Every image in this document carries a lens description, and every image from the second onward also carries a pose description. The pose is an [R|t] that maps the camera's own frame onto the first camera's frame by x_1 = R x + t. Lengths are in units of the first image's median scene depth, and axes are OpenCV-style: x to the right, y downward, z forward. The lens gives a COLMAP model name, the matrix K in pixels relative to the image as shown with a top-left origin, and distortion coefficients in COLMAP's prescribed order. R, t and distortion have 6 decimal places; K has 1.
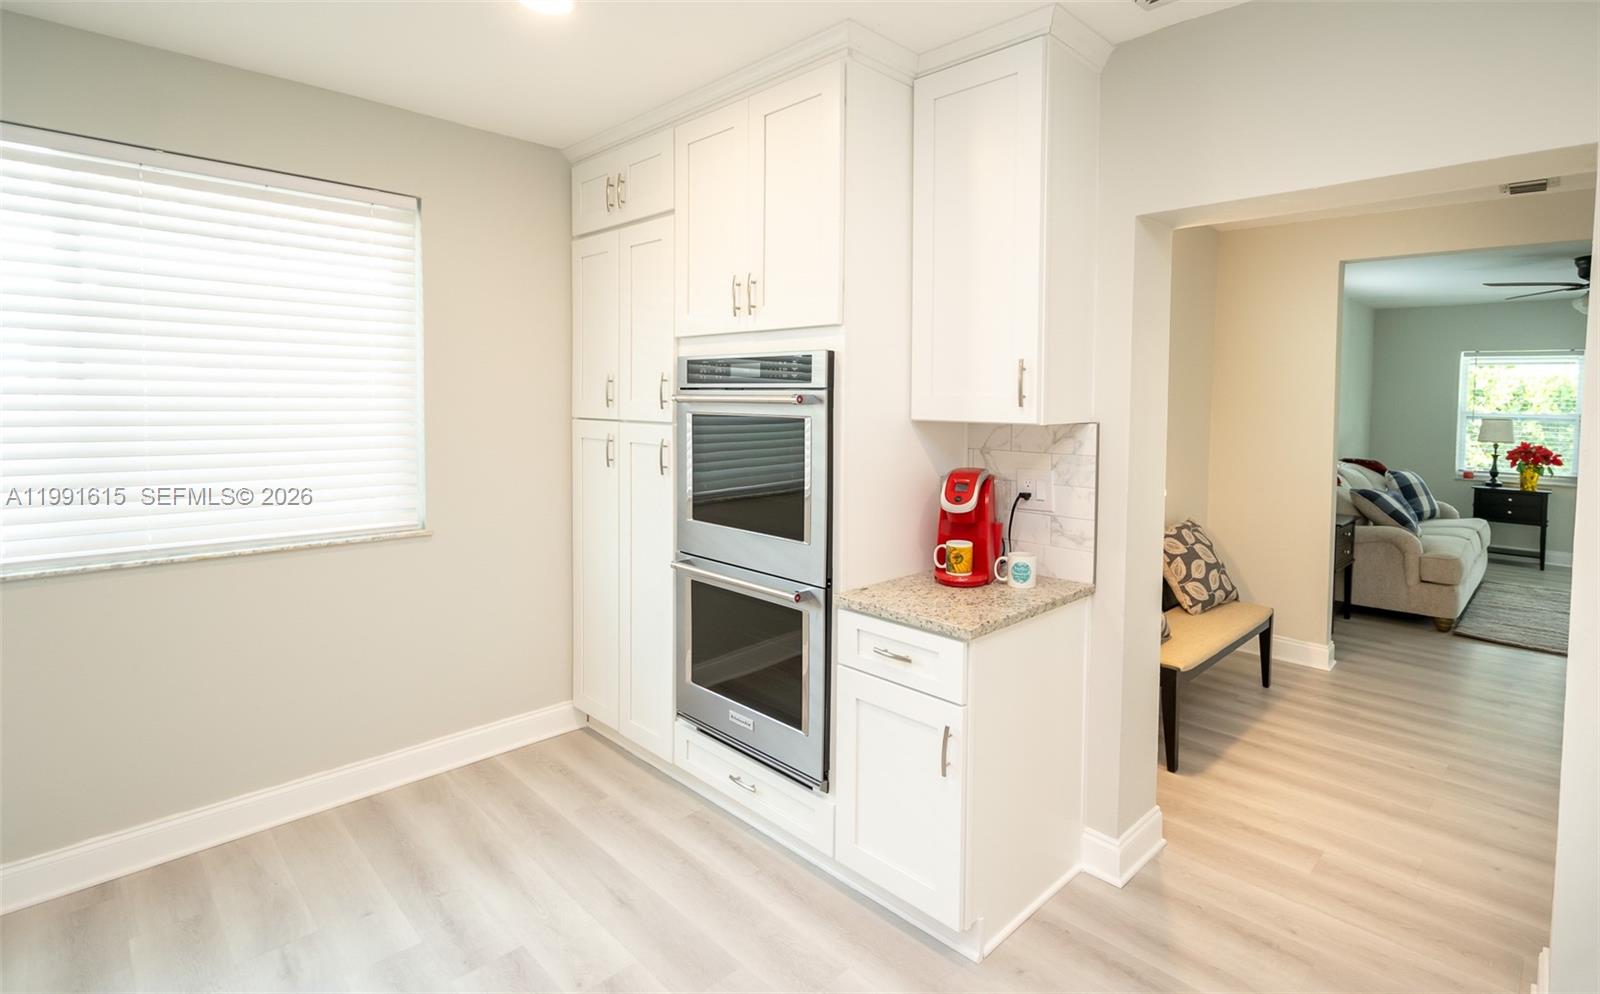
lens RADIAL K [[781.5, 0, 852.1], [0, 781.5, 431.0], [0, 0, 1]] dist [-0.007764, 0.006625]
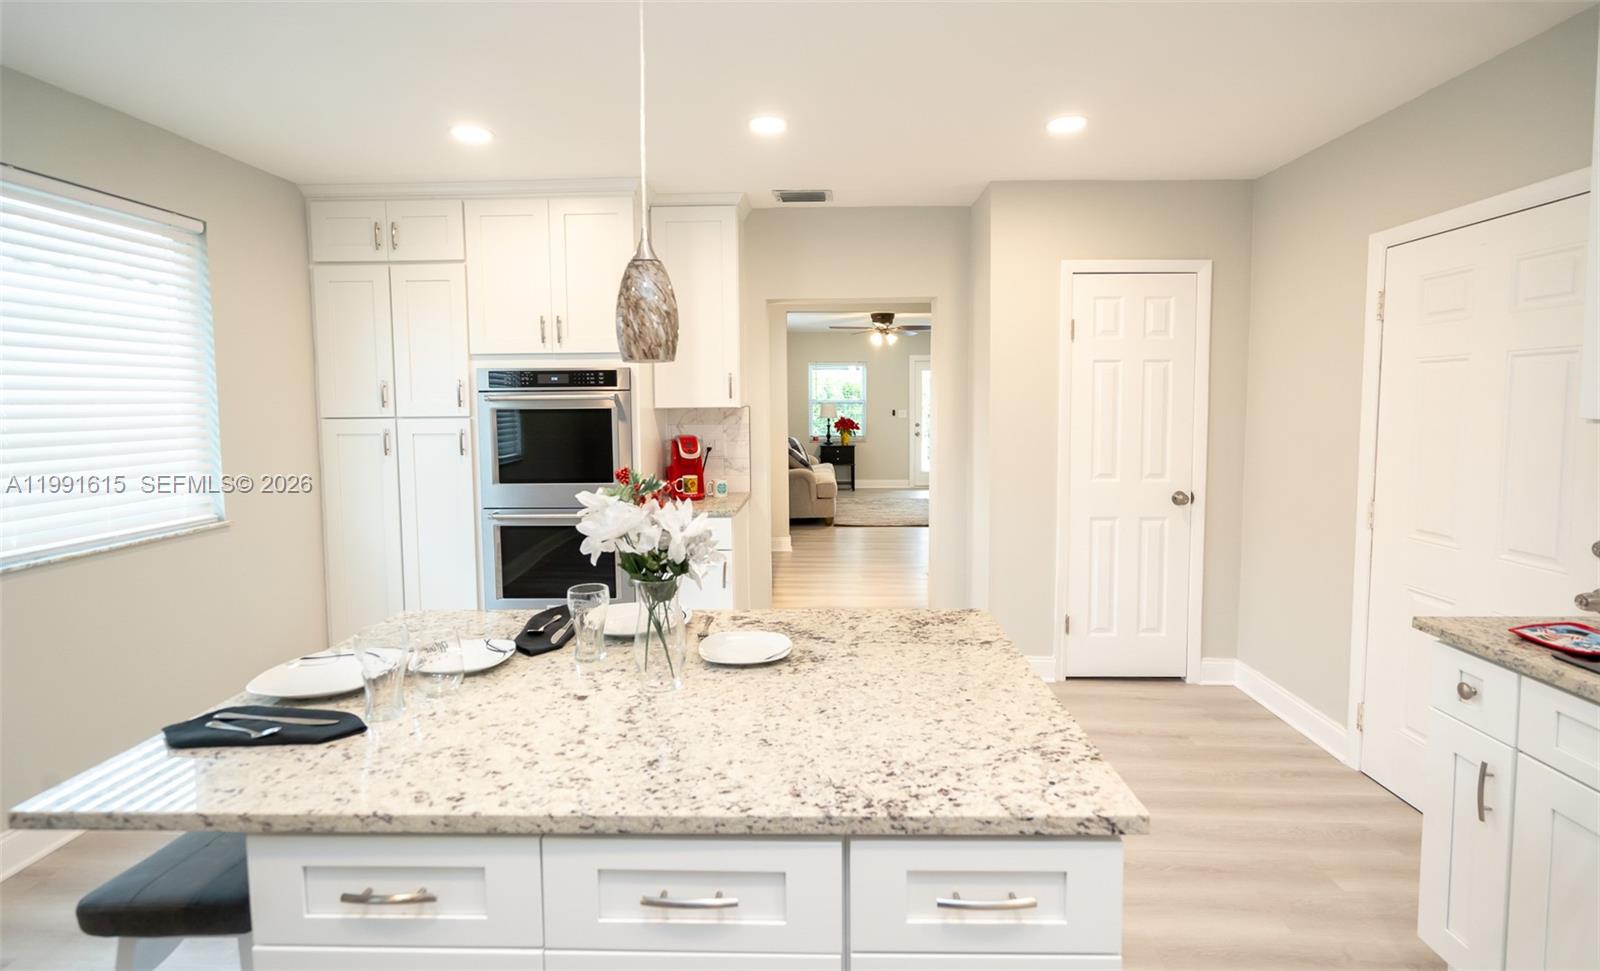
lens RADIAL K [[735.7, 0, 813.1], [0, 735.7, 444.1], [0, 0, 1]] dist [0.007603, 0.000434]
pose [[0.742351, -0.061332, 0.667199, -0.652234], [0.045117, 0.998117, 0.041553, 0.011518], [-0.668491, -0.000745, 0.743720, -0.366627]]
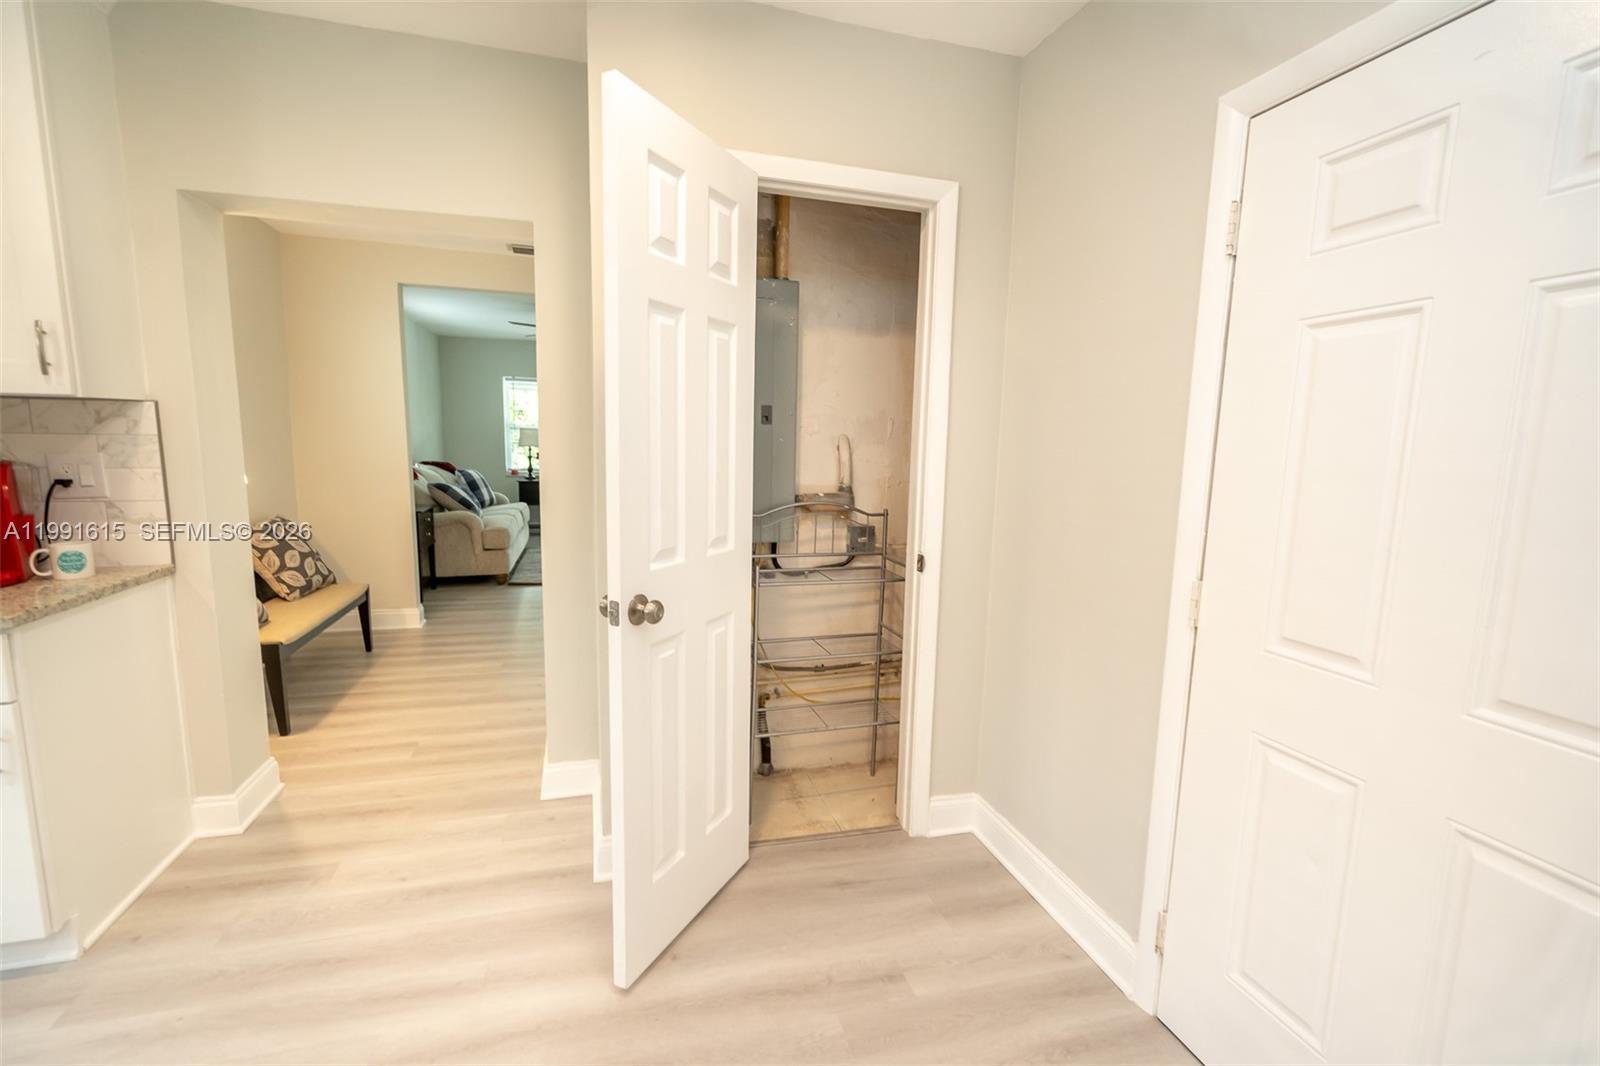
lens RADIAL K [[727.1, 0, 808.6], [0, 727.1, 538.5], [0, 0, 1]] dist [-0.011513, 0.004404]
pose [[0.505493, -0.123481, 0.853949, -0.057285], [0.021935, 0.991226, 0.130347, 0.051759], [-0.862552, -0.047158, 0.503767, -0.147807]]
